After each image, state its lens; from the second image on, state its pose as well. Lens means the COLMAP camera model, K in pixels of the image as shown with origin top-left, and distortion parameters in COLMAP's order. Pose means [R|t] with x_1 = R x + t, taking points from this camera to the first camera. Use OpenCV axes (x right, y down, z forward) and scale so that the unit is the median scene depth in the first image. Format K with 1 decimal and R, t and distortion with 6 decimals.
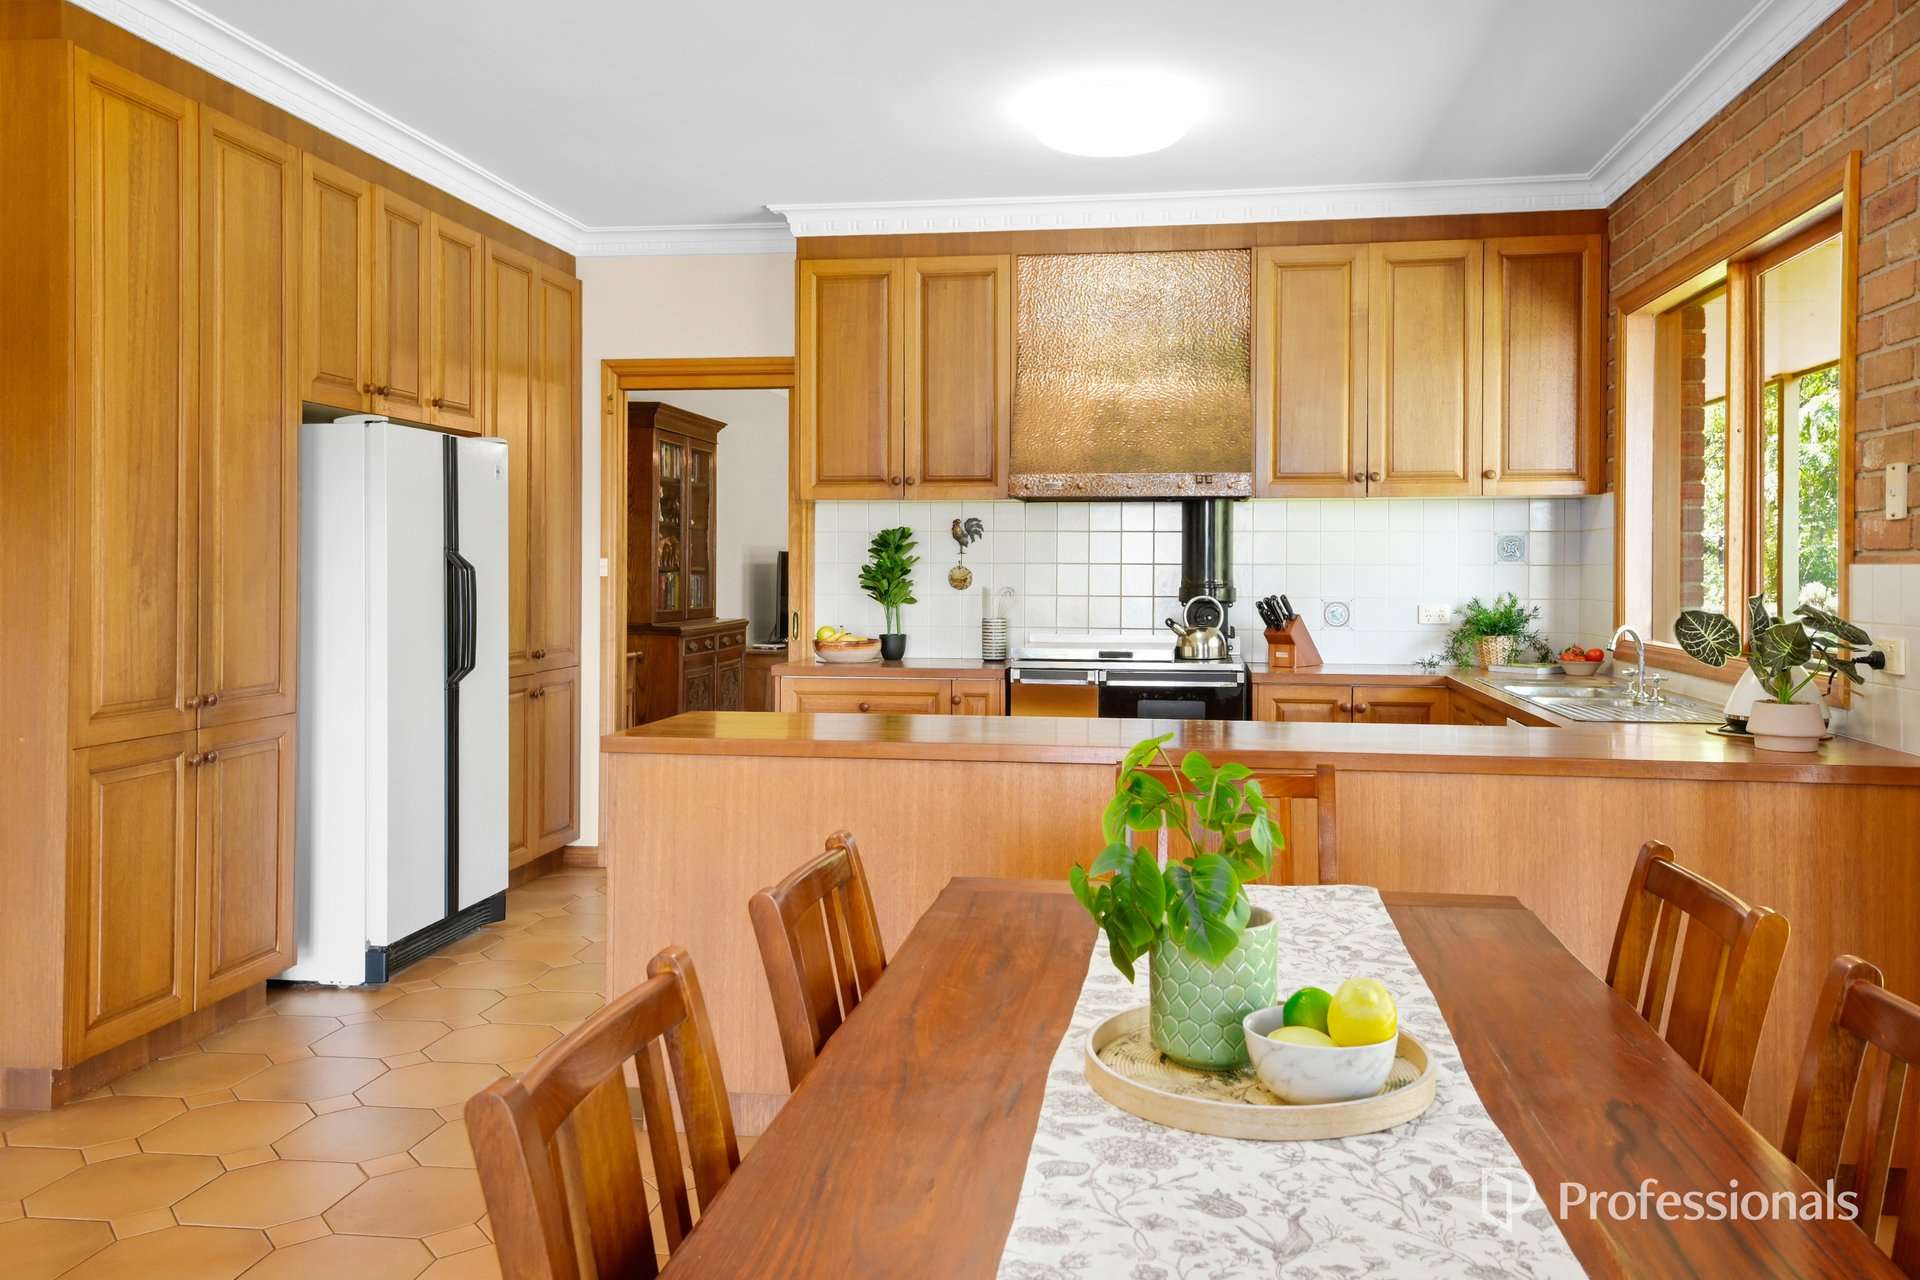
lens RADIAL K [[1504.9, 0, 959.0], [0, 1504.9, 565.5], [0, 0, 1]] dist [-0.000825, -0.001458]
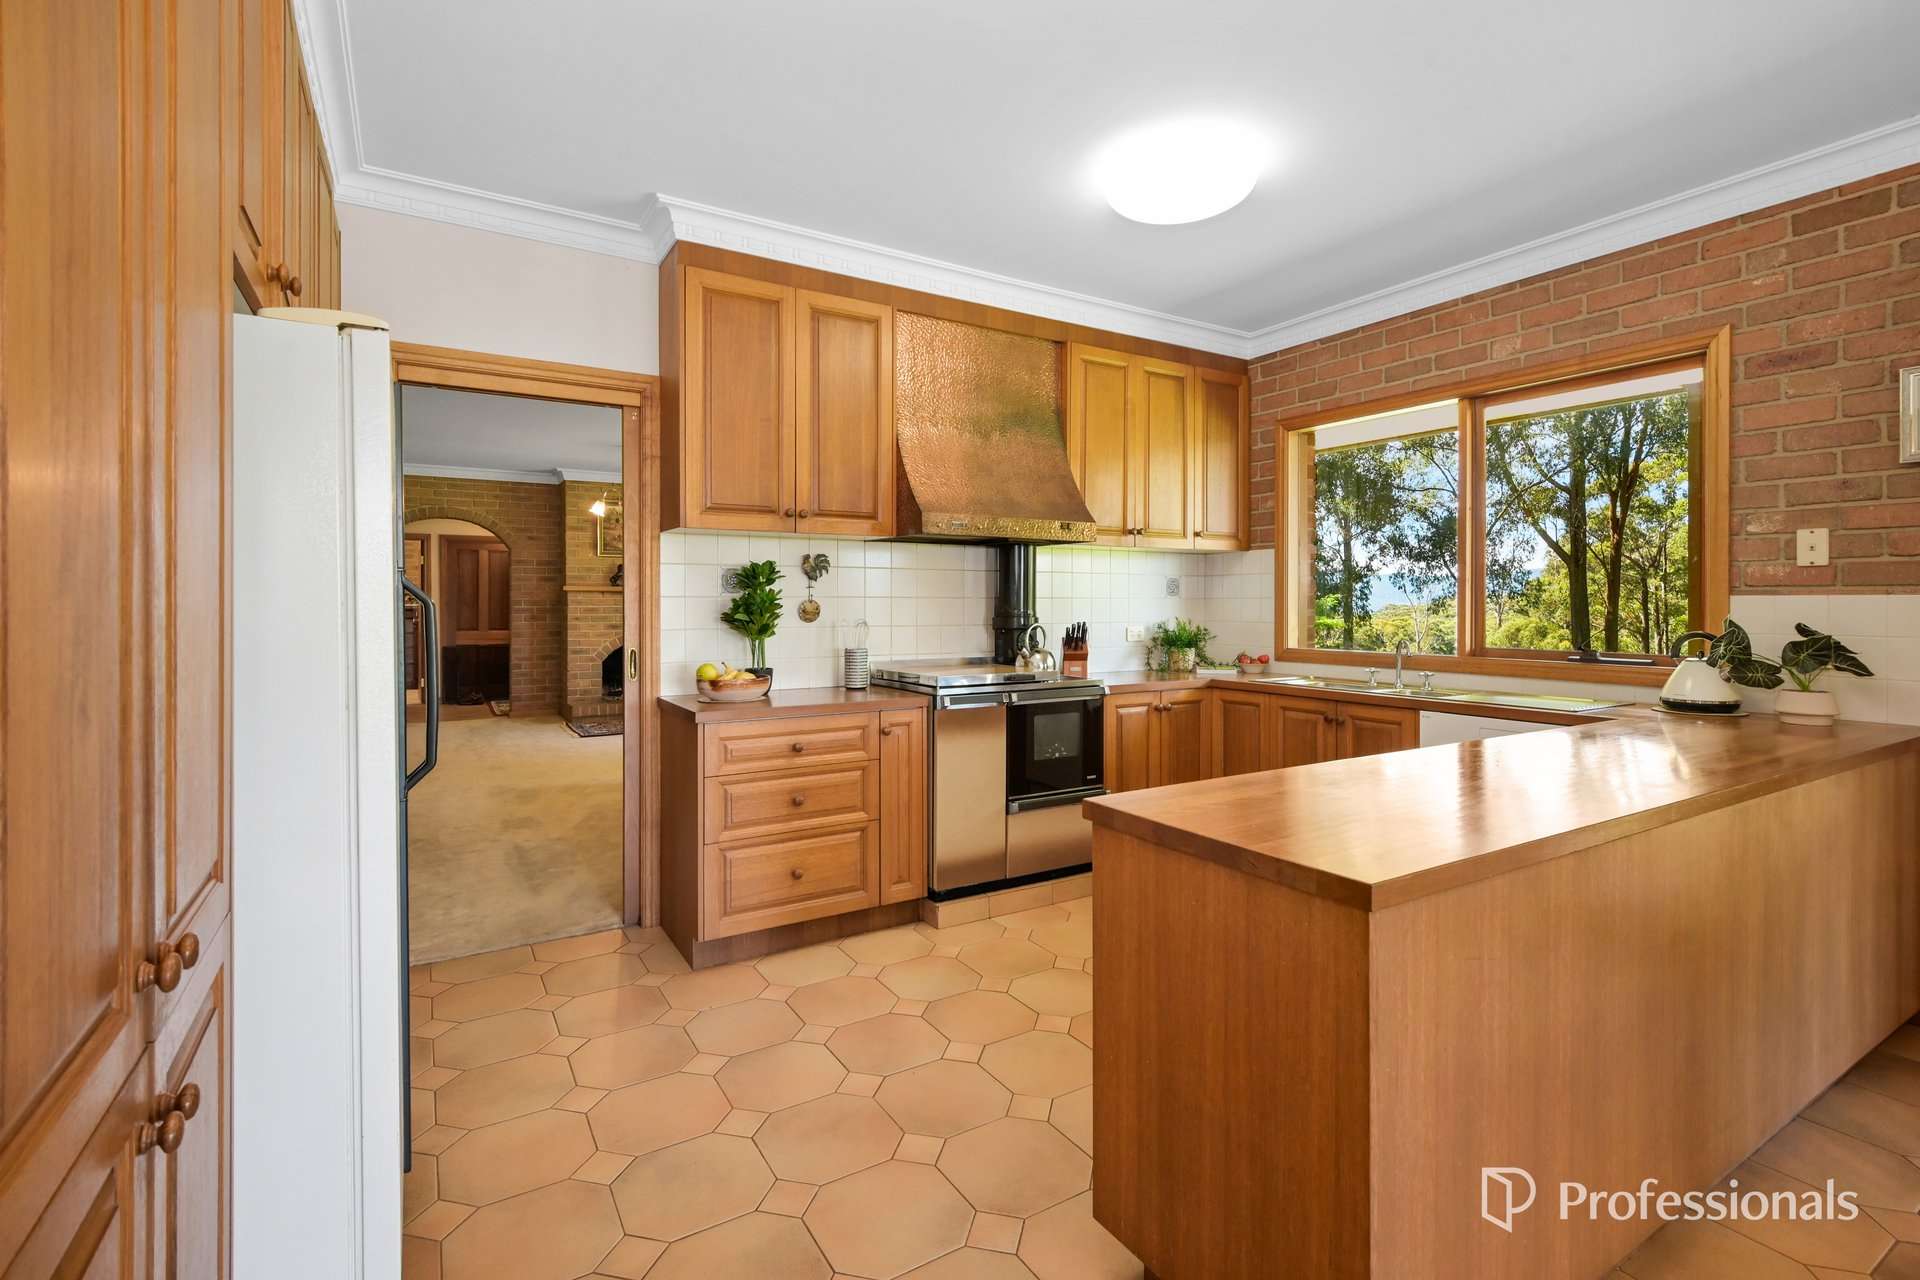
lens RADIAL K [[887.1, 0, 986.7], [0, 887.1, 605.3], [0, 0, 1]] dist [0.000658, -0.000053]
pose [[0.750961, -0.005276, 0.660326, -0.328754], [0.002583, 0.999984, 0.005053, 0.001557], [-0.660342, -0.002089, 0.750962, 0.479170]]
